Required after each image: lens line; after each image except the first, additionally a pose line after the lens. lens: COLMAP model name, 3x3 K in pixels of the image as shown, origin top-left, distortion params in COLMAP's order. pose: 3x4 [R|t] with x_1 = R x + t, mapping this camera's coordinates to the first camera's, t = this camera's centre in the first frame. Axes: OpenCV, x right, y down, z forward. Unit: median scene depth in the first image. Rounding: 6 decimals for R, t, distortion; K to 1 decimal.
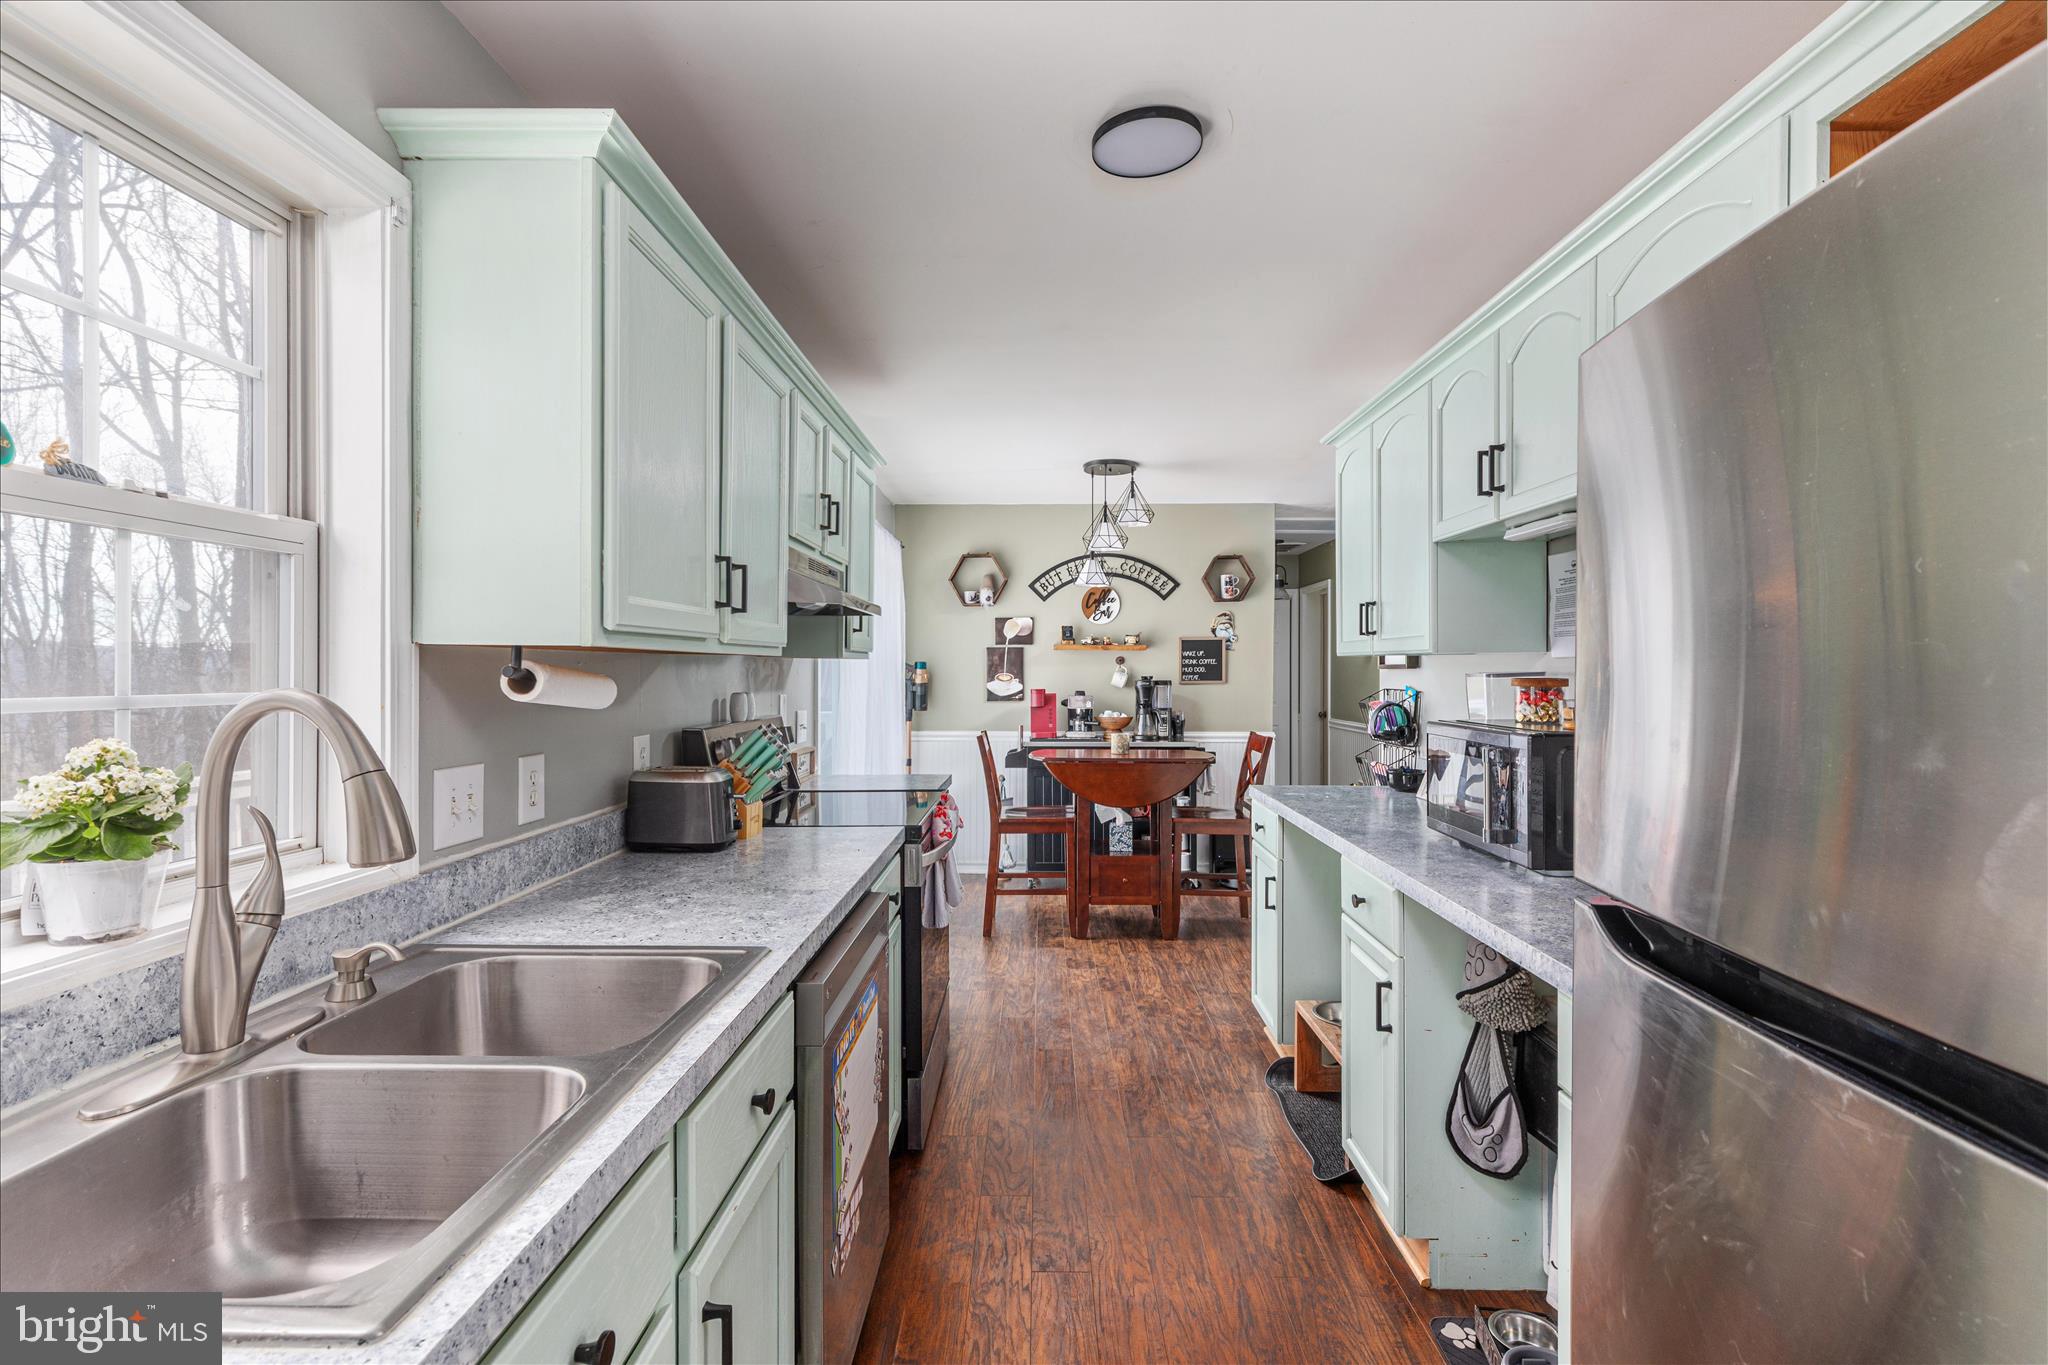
lens RADIAL K [[917.1, 0, 1026.6], [0, 917.1, 673.4], [0, 0, 1]] dist [-0.000310, 0.000244]
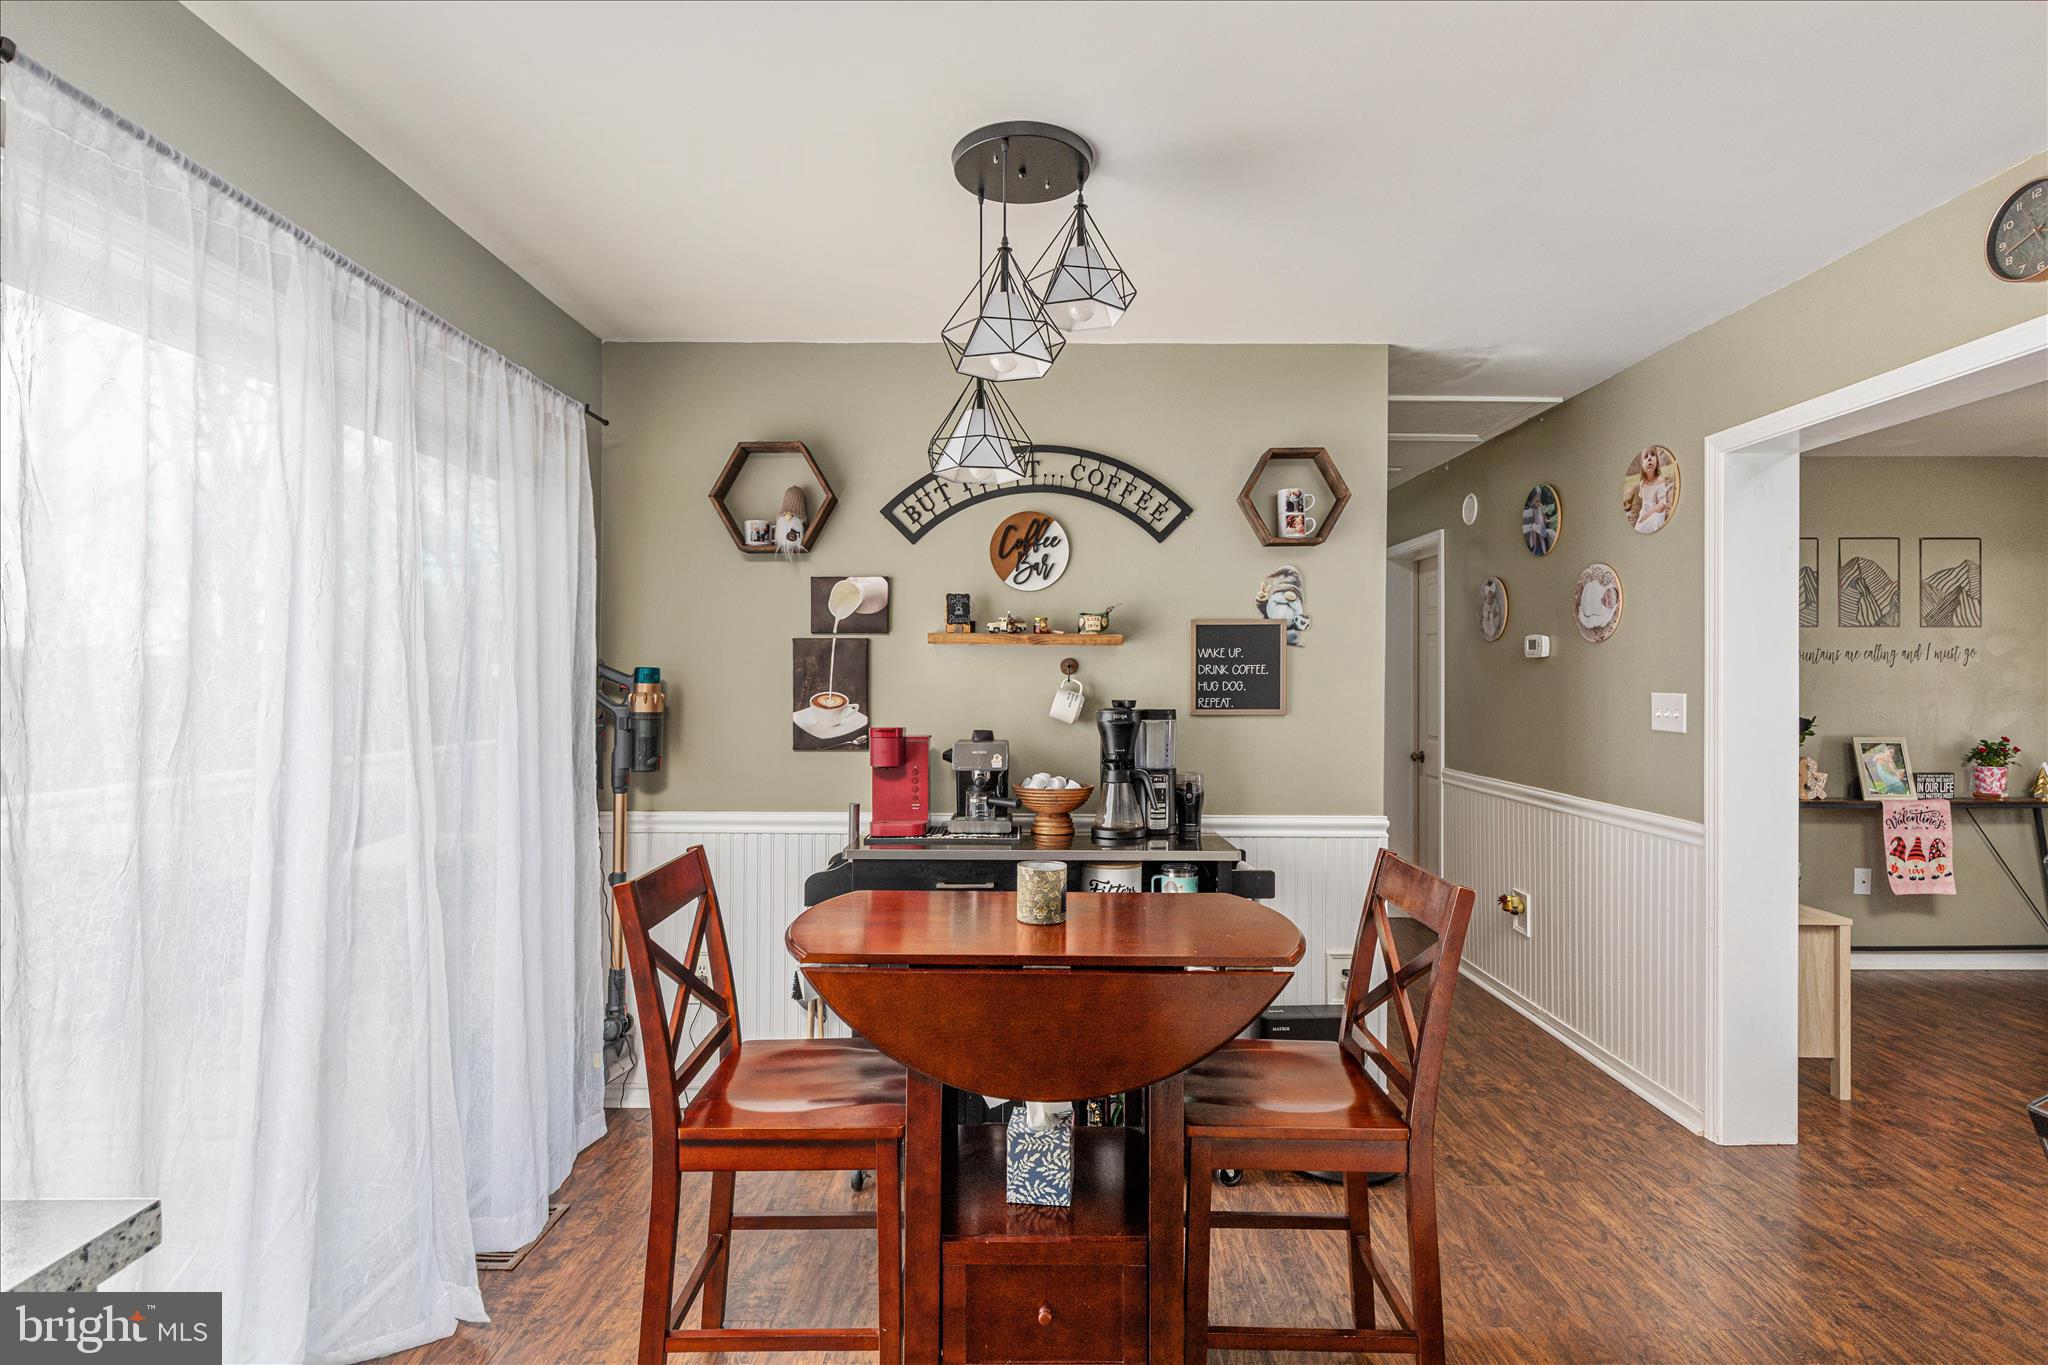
lens RADIAL K [[1090.6, 0, 1024.0], [0, 1090.6, 682.5], [0, 0, 1]] dist [0.002220, 0.000949]
pose [[0.999670, 0.002268, 0.025596, 0.063448], [-0.002255, 0.999997, -0.000569, -0.005270], [-0.025597, 0.000511, 0.999672, 0.426216]]
